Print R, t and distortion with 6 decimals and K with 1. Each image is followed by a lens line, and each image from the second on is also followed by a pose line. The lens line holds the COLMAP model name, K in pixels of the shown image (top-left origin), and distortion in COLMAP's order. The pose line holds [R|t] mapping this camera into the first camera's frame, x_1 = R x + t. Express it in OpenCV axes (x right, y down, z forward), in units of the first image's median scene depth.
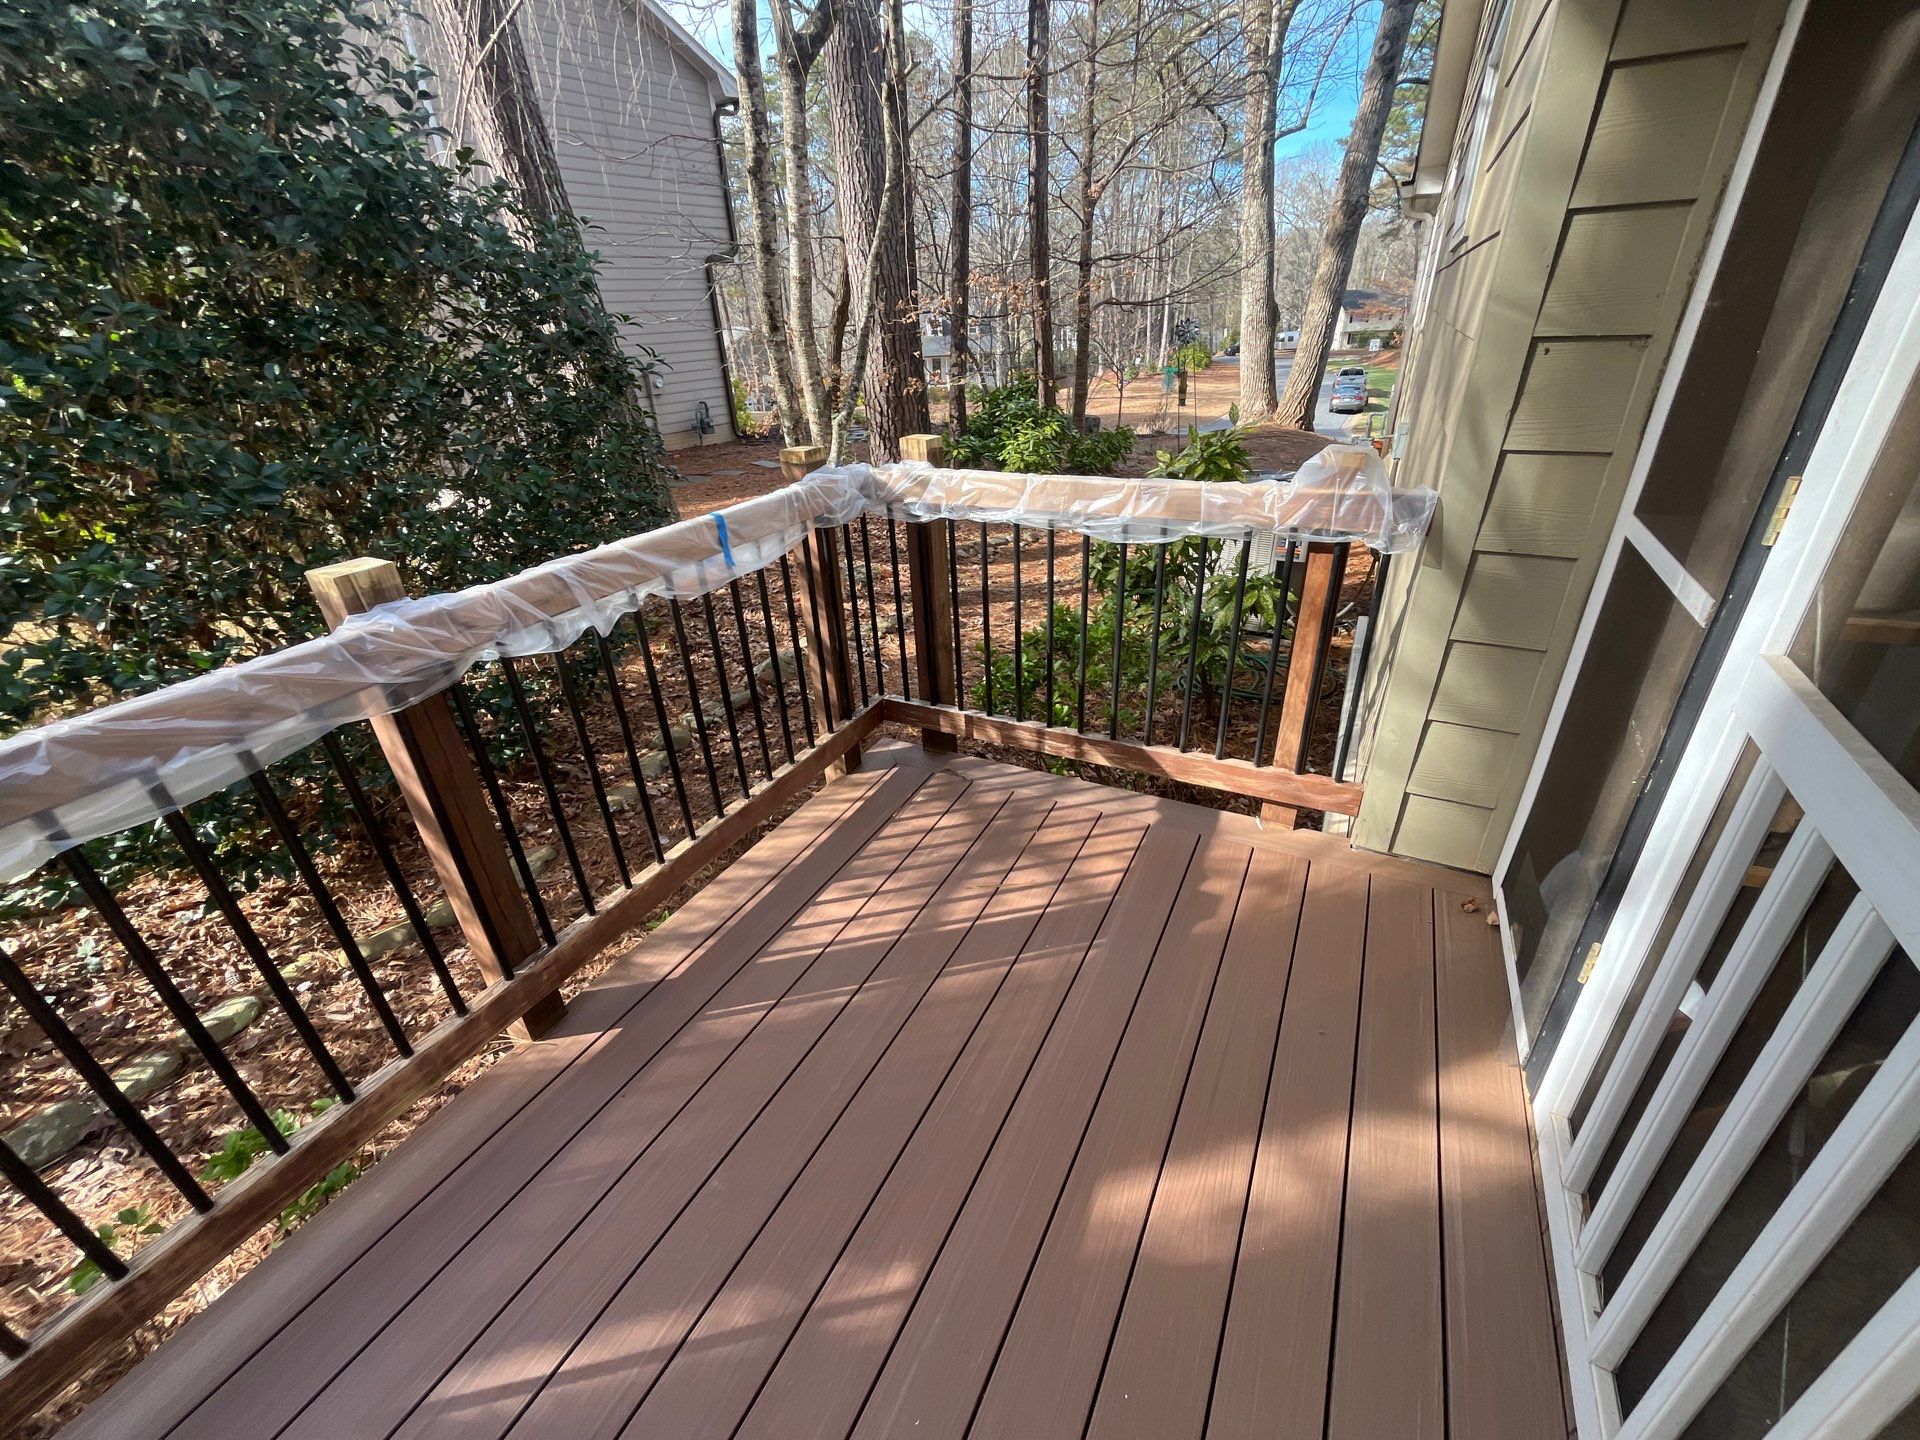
lens RADIAL K [[774.6, 0, 957.5], [0, 774.6, 718.7], [0, 0, 1]] dist [-0.003574, -0.000892]
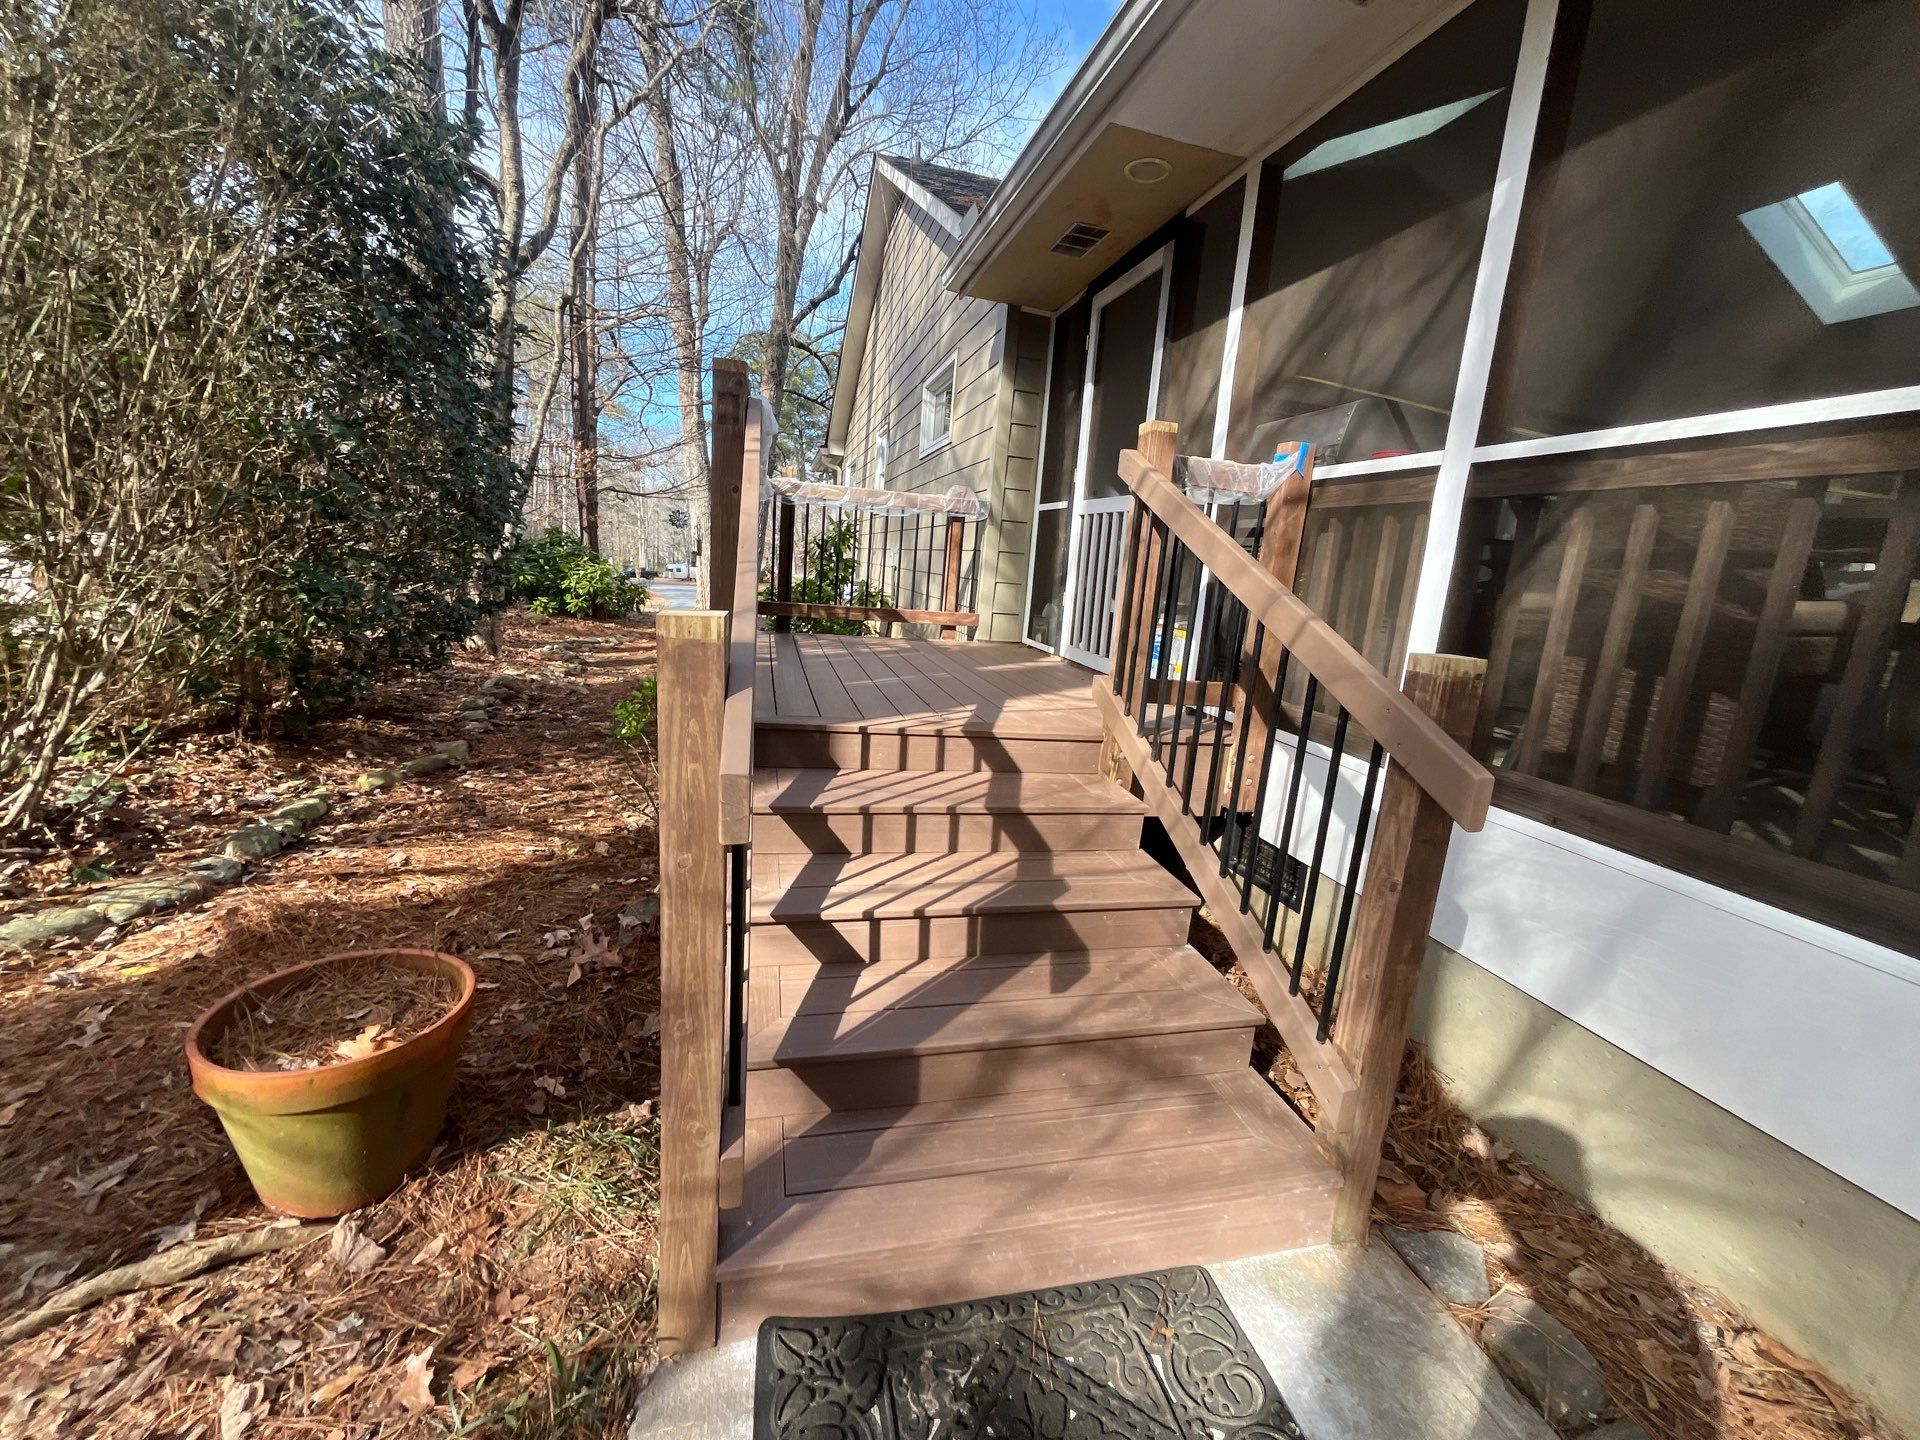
lens RADIAL K [[774.6, 0, 957.5], [0, 774.6, 718.7], [0, 0, 1]] dist [-0.003574, -0.000892]
pose [[0.739932, -0.028947, 0.672058, -1.524793], [0.209961, 0.959099, -0.189855, 1.064837], [-0.639075, 0.281586, 0.715746, -0.865230]]
